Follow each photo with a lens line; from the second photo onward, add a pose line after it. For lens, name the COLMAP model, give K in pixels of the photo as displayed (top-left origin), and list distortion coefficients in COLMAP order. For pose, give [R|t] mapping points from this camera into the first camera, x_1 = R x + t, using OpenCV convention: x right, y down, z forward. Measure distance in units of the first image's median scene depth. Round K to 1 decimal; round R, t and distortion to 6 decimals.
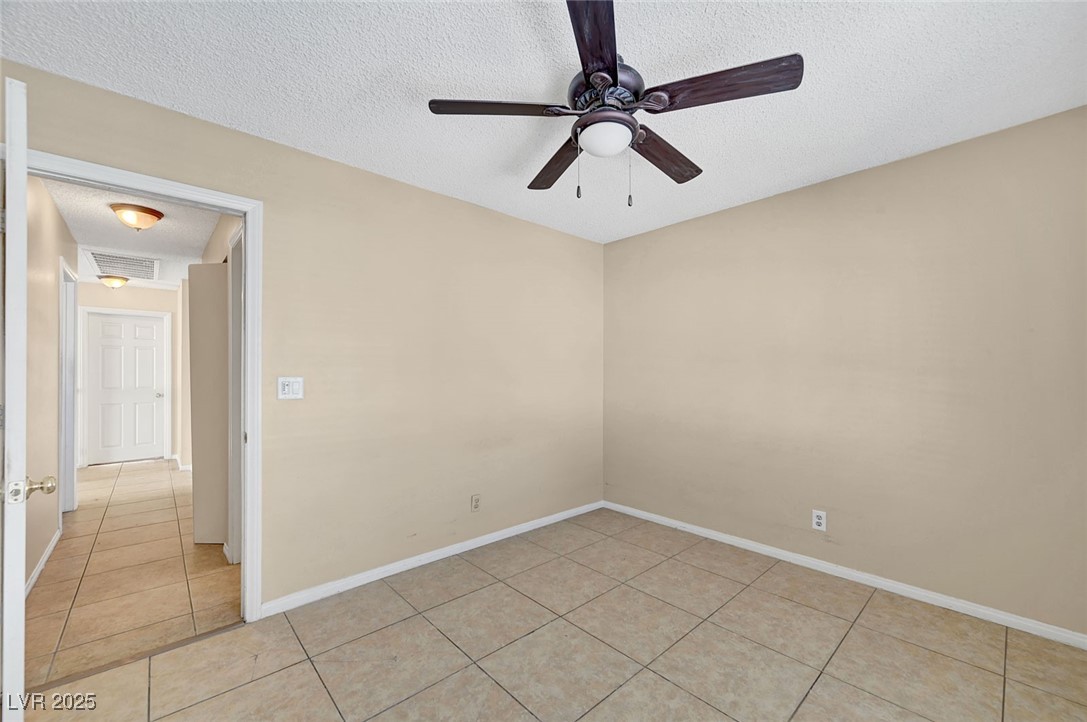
lens RADIAL K [[433.2, 0, 553.0], [0, 433.2, 371.9], [0, 0, 1]] dist [0.000348, -0.000004]
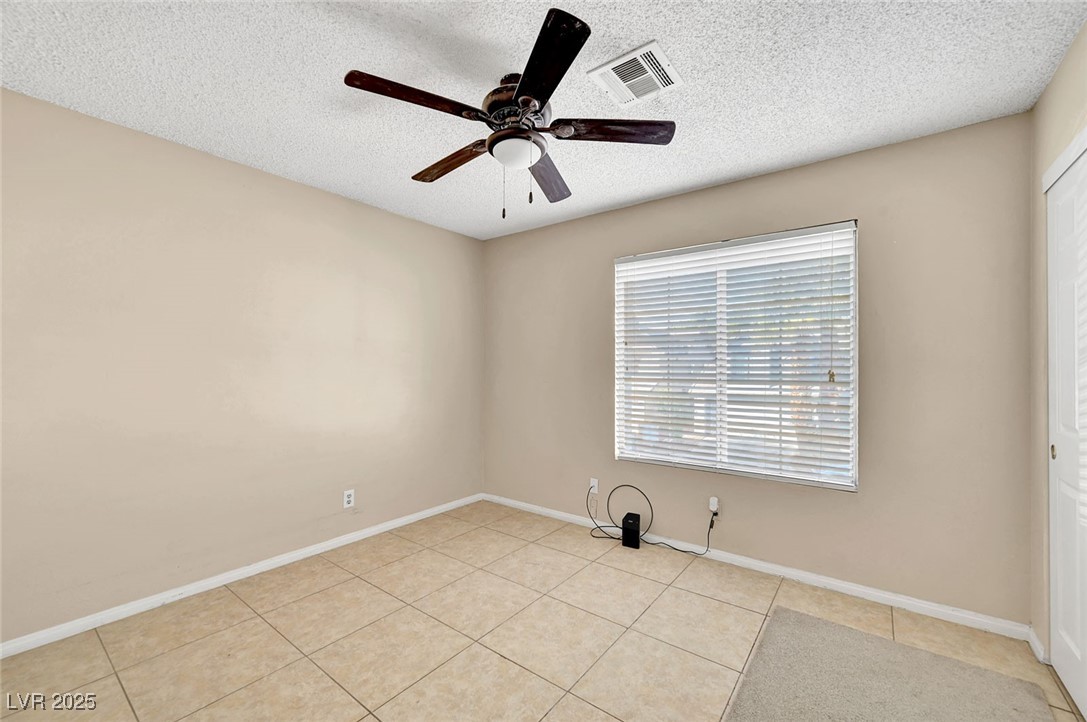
lens RADIAL K [[433.2, 0, 553.0], [0, 433.2, 371.9], [0, 0, 1]] dist [0.000348, -0.000004]
pose [[-0.182570, -0.001726, 0.983191, -0.643236], [0.000658, 0.999998, 0.001878, 0.009876], [-0.983193, 0.000989, -0.182569, 0.740071]]
